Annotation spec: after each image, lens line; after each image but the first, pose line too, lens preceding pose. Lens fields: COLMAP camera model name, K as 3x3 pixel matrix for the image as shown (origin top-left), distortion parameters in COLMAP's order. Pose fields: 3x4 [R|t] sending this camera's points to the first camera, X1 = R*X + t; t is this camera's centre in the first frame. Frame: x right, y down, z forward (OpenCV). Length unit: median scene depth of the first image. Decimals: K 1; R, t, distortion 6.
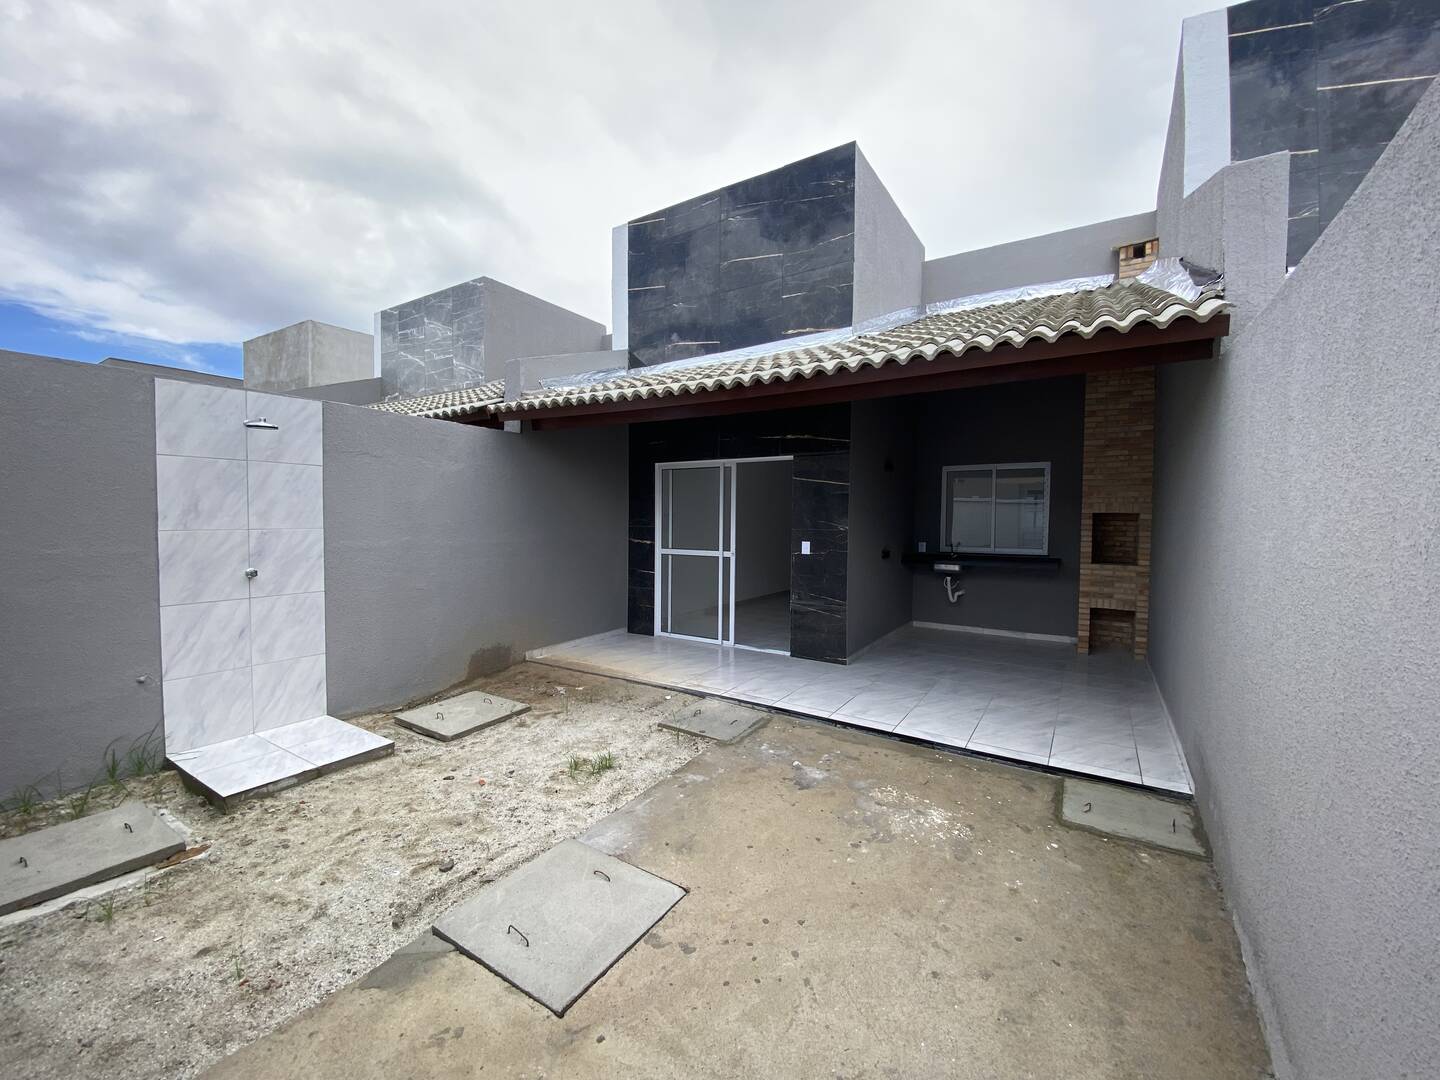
lens RADIAL K [[591.7, 0, 720.0], [0, 591.7, 540.0], [0, 0, 1]] dist [0.030164, -0.026693]
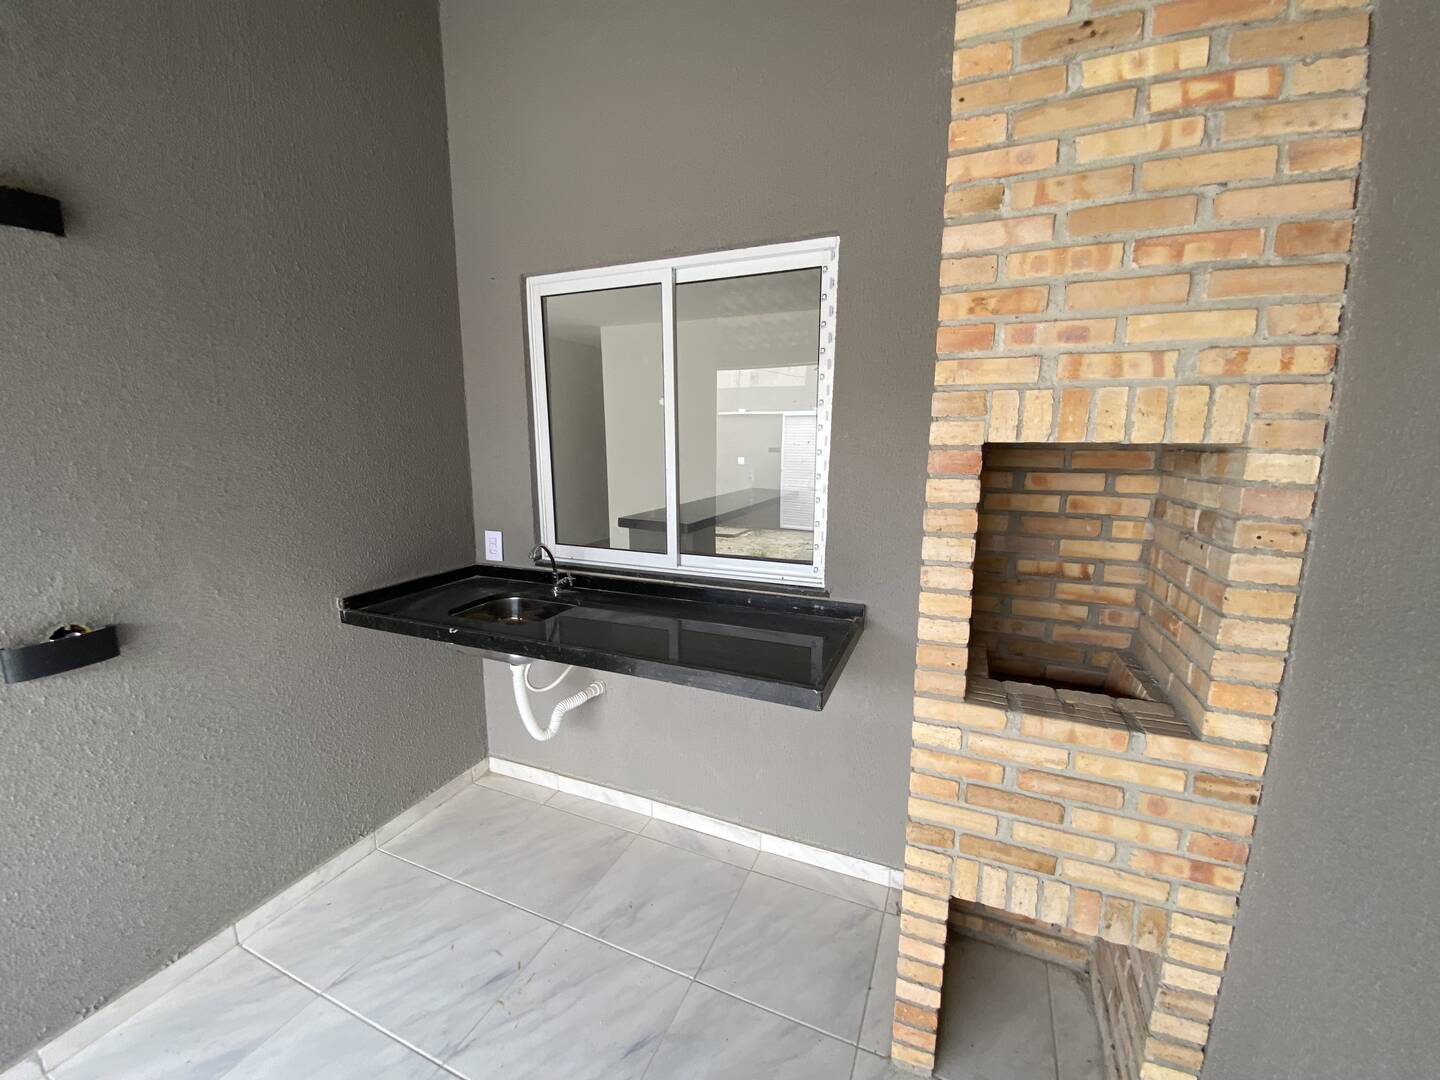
lens RADIAL K [[591.7, 0, 720.0], [0, 591.7, 540.0], [0, 0, 1]] dist [0.030164, -0.026693]
pose [[0.987580, -0.035891, 0.152966, 0.350040], [0.013564, 0.989401, 0.144573, -0.029495], [-0.156533, -0.140702, 0.977599, 0.562816]]
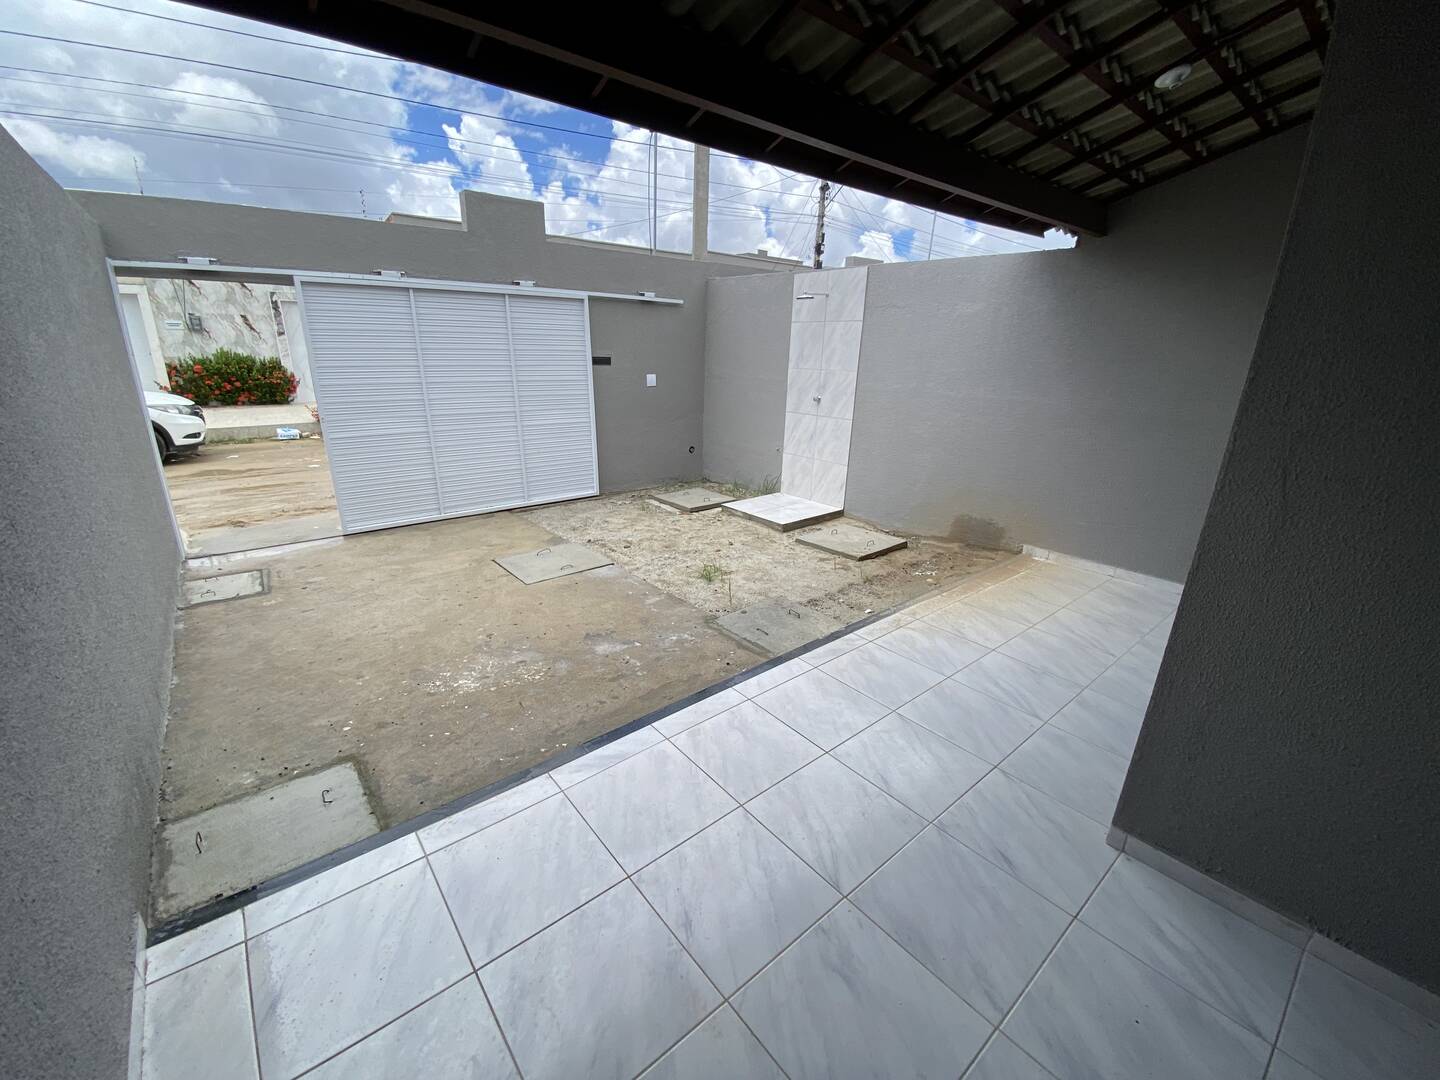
lens RADIAL K [[591.7, 0, 720.0], [0, 591.7, 540.0], [0, 0, 1]] dist [0.030164, -0.026693]
pose [[-0.320098, 0.279080, -0.905346, 1.188515], [-0.069707, 0.946099, 0.316289, -0.100765], [0.944816, 0.164352, -0.283391, 1.852764]]
